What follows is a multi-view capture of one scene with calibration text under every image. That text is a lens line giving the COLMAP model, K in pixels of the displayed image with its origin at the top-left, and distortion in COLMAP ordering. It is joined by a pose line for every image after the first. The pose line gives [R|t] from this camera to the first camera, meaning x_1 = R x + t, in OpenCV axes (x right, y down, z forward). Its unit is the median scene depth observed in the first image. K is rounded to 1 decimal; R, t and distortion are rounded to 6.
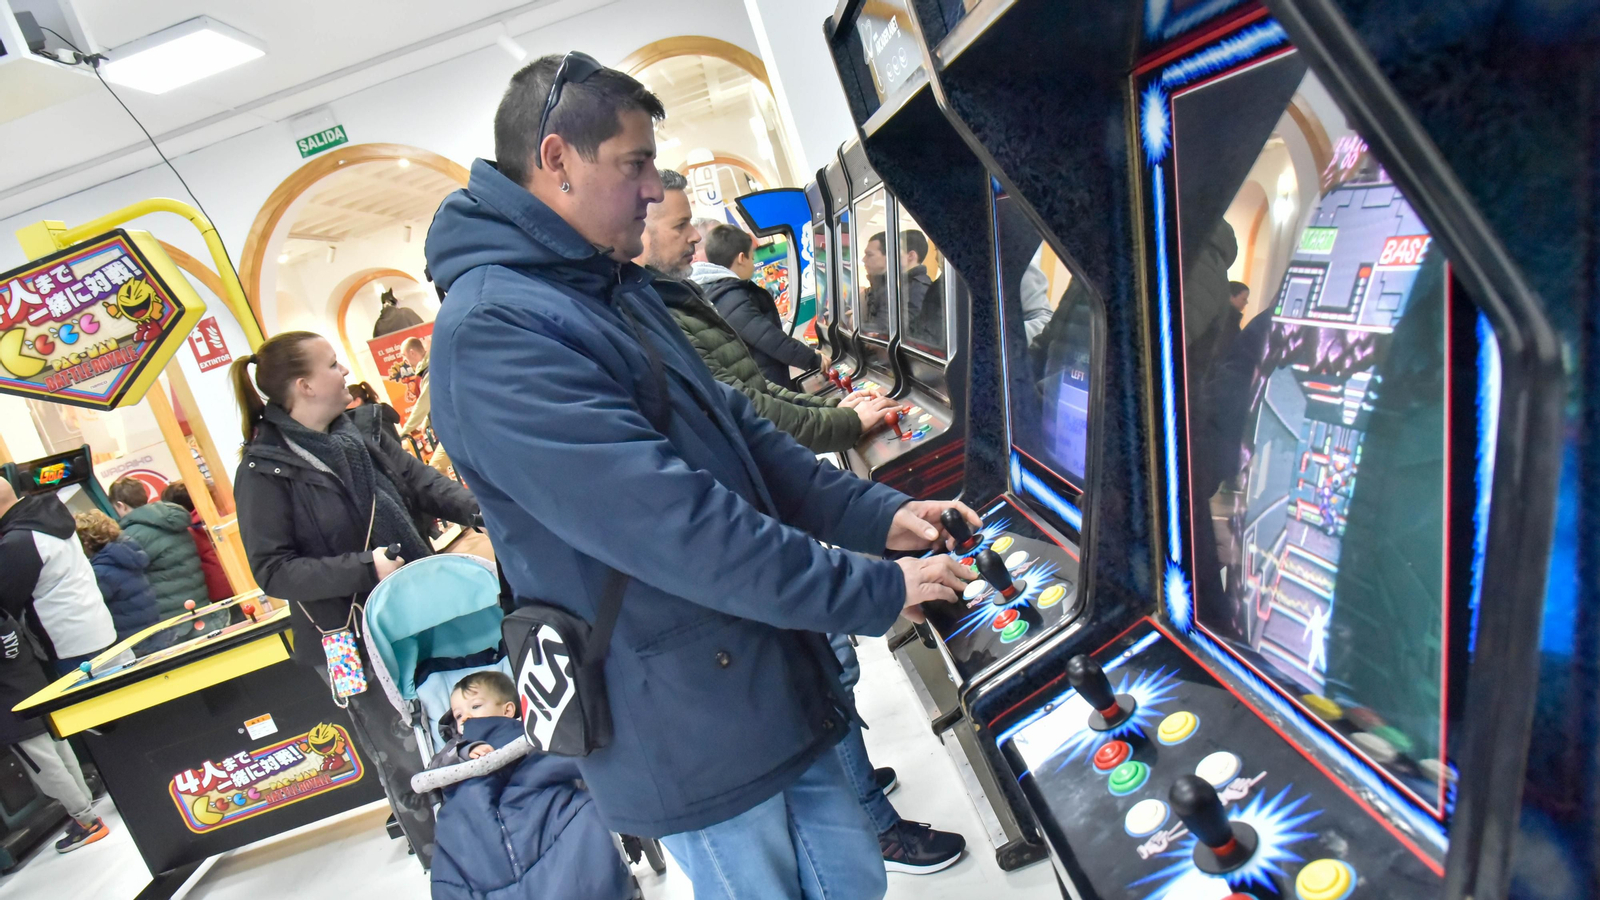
lens RADIAL K [[1082.4, 0, 800.0], [0, 1082.4, 450.0], [0, 0, 1]] dist [0.004367, 0.004961]
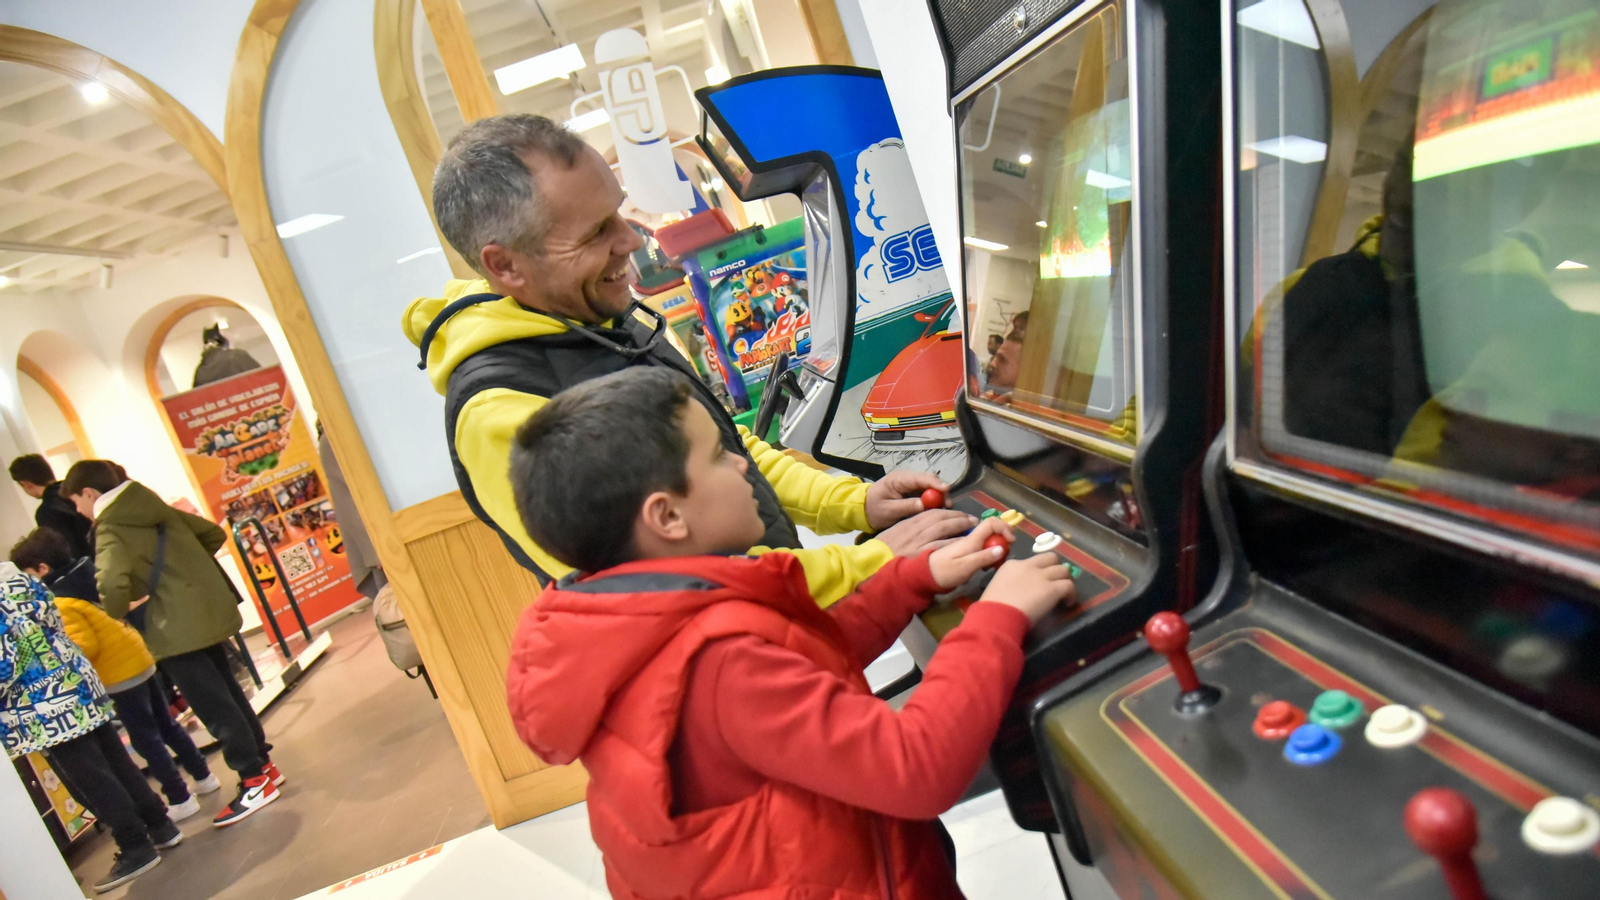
lens RADIAL K [[1082.4, 0, 800.0], [0, 1082.4, 450.0], [0, 0, 1]] dist [0.004367, 0.004961]
pose [[0.998834, -0.025466, 0.041011, -0.019790], [0.026427, 0.999385, -0.023061, -0.040841], [-0.040399, 0.024118, 0.998893, 0.287029]]
